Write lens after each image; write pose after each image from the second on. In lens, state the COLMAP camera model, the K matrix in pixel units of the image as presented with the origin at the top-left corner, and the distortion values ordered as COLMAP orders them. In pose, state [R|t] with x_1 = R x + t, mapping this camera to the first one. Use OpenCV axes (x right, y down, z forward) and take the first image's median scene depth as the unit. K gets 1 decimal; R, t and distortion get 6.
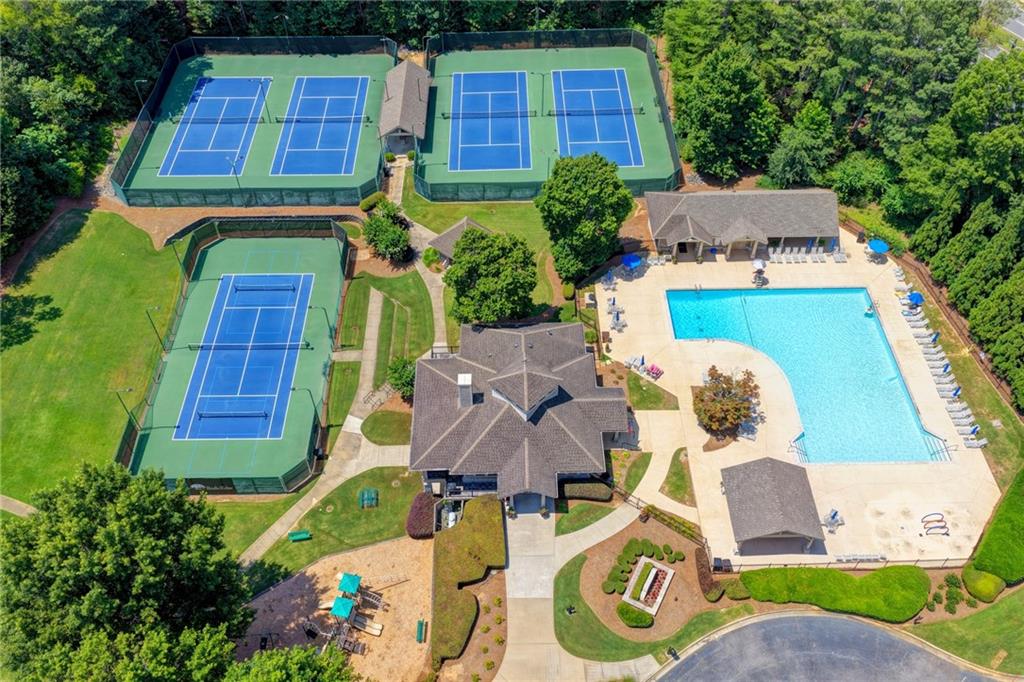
lens RADIAL K [[839.9, 0, 512.0], [0, 839.9, 341.0], [0, 0, 1]] dist [-0.004750, 0.013147]
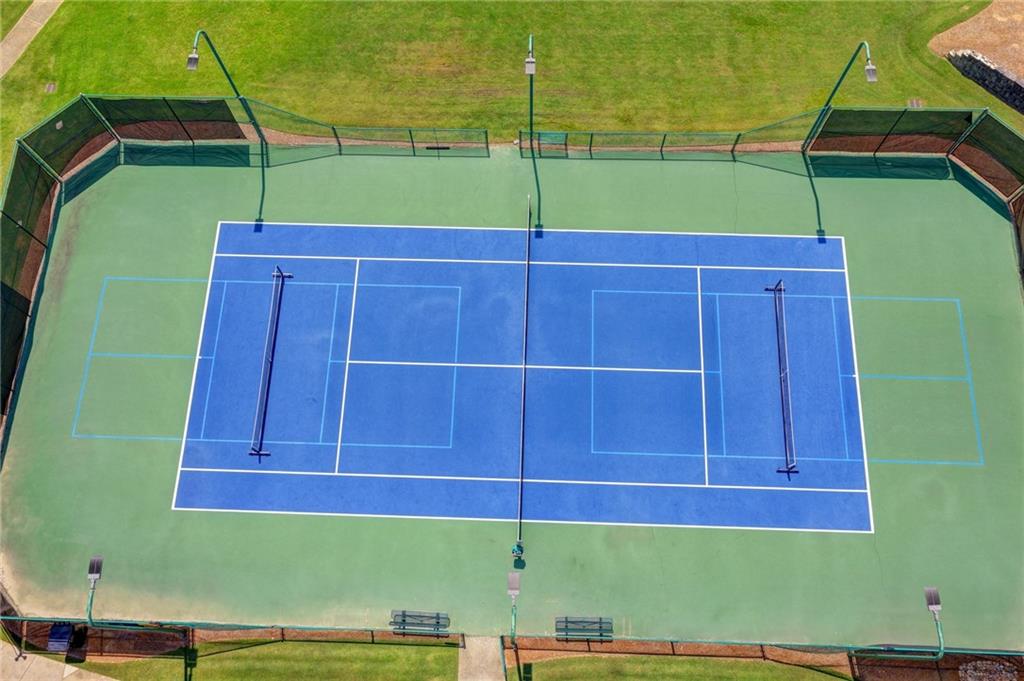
lens RADIAL K [[839.9, 0, 512.0], [0, 839.9, 340.5], [0, 0, 1]] dist [-0.004750, 0.013147]
pose [[-0.052874, 0.943956, -0.325809, -0.187550], [-0.738109, 0.182813, 0.649441, -0.175123], [0.672606, 0.274822, 0.687077, 0.669188]]
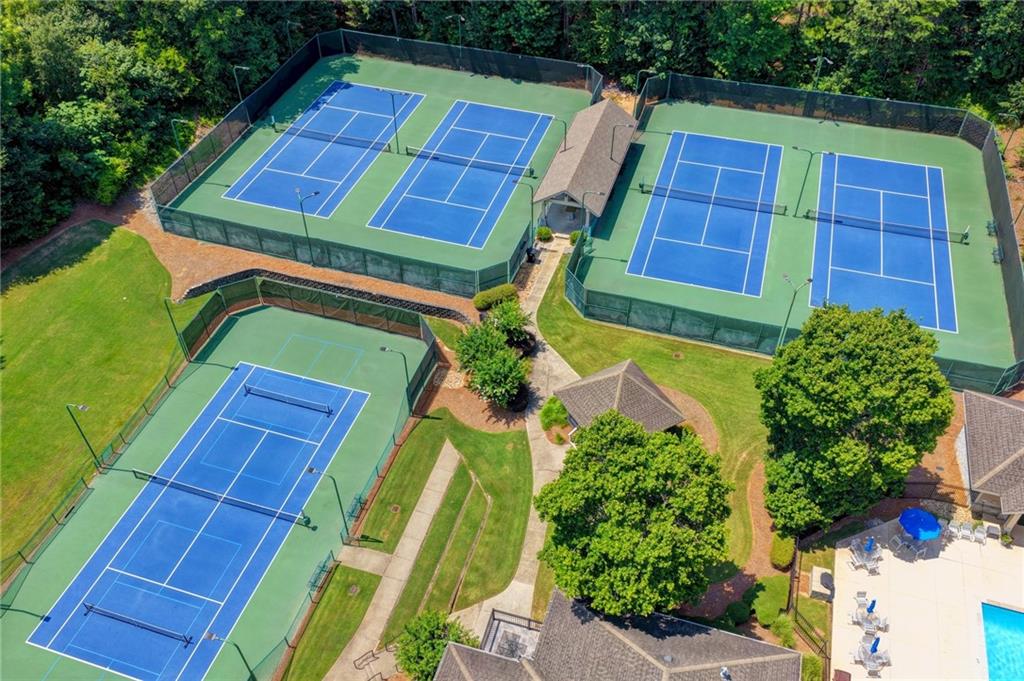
lens RADIAL K [[839.9, 0, 512.0], [0, 839.9, 340.5], [0, 0, 1]] dist [-0.004750, 0.013147]
pose [[0.948665, 0.220326, -0.226916, -0.002414], [-0.236863, 0.970353, -0.048079, -0.107083], [0.209595, 0.099358, 0.972727, 0.388436]]
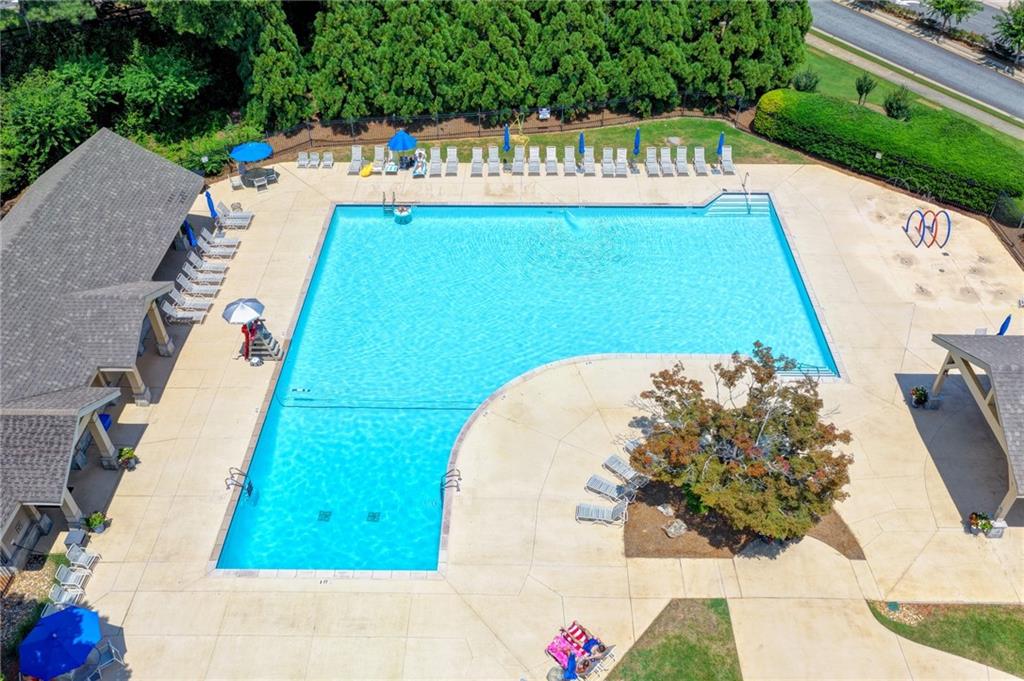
lens RADIAL K [[827.1, 0, 512.0], [0, 827.1, 340.5], [0, 0, 1]] dist [-0.004871, -0.000344]
pose [[0.030584, -0.657080, 0.753201, 0.016524], [0.747812, 0.515037, 0.418945, -0.129061], [-0.663206, 0.550439, 0.507124, 0.649621]]
